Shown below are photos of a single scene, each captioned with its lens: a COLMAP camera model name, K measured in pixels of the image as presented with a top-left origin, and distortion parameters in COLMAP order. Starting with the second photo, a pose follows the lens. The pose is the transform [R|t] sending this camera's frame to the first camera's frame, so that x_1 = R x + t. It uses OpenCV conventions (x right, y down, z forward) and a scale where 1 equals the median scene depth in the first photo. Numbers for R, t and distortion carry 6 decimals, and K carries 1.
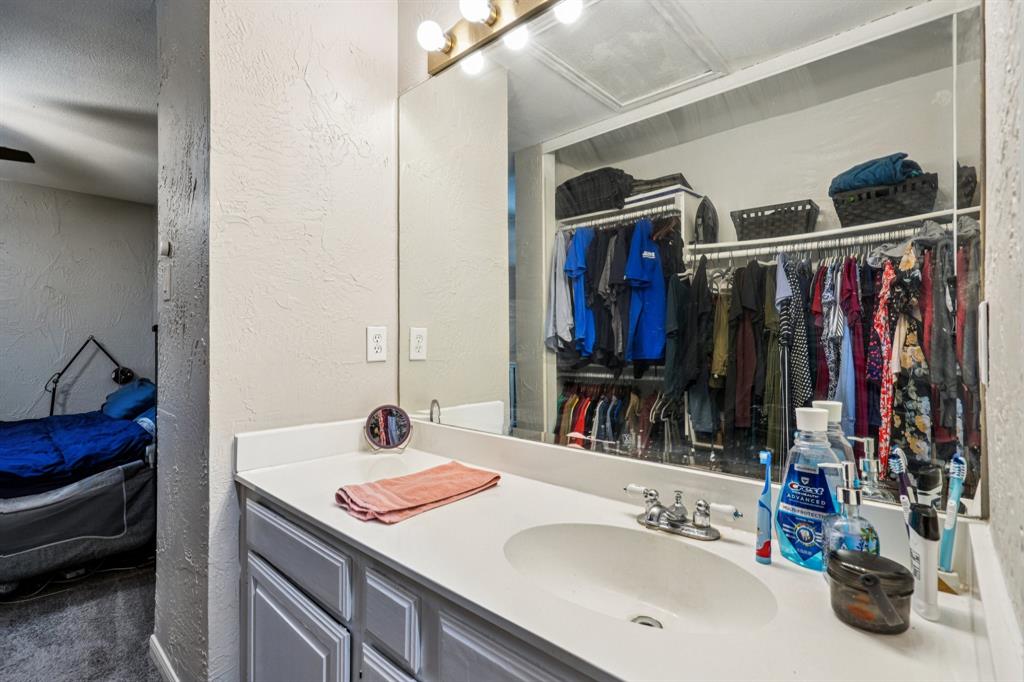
lens RADIAL K [[483.9, 0, 518.2], [0, 483.9, 336.9], [0, 0, 1]] dist [-0.004201, -0.000309]
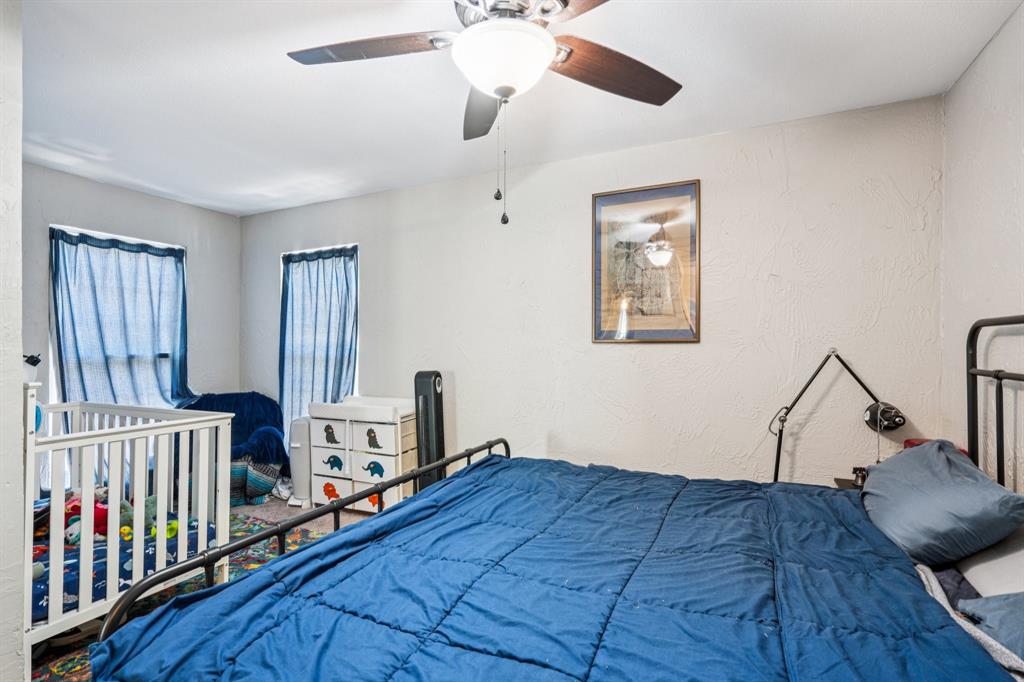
lens RADIAL K [[480.1, 0, 514.2], [0, 480.1, 349.7], [0, 0, 1]] dist [0.001462, 0.000300]
pose [[0.287989, 0.003884, -0.957626, -0.437962], [0.002121, 0.999987, 0.004693, -0.003227], [0.957631, -0.003382, 0.287977, 0.460880]]
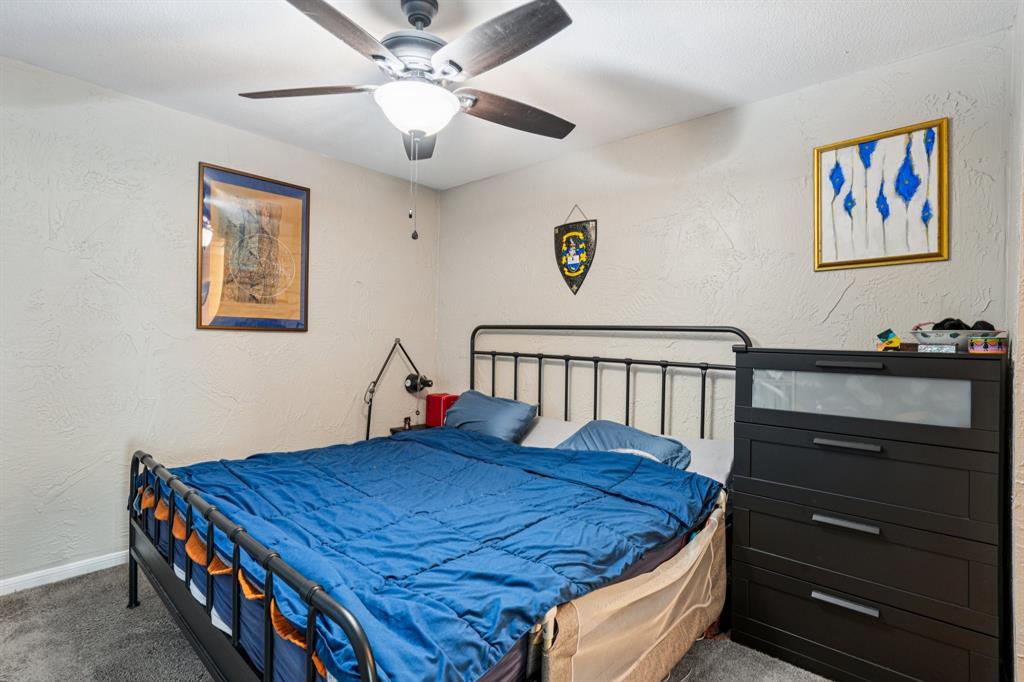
lens RADIAL K [[483.9, 0, 518.2], [0, 483.9, 336.9], [0, 0, 1]] dist [-0.004201, -0.000309]
pose [[0.999569, 0.017984, -0.023218, -0.656417], [-0.018074, 0.999830, -0.003670, -0.004959], [0.023148, 0.004088, 0.999724, 0.141879]]
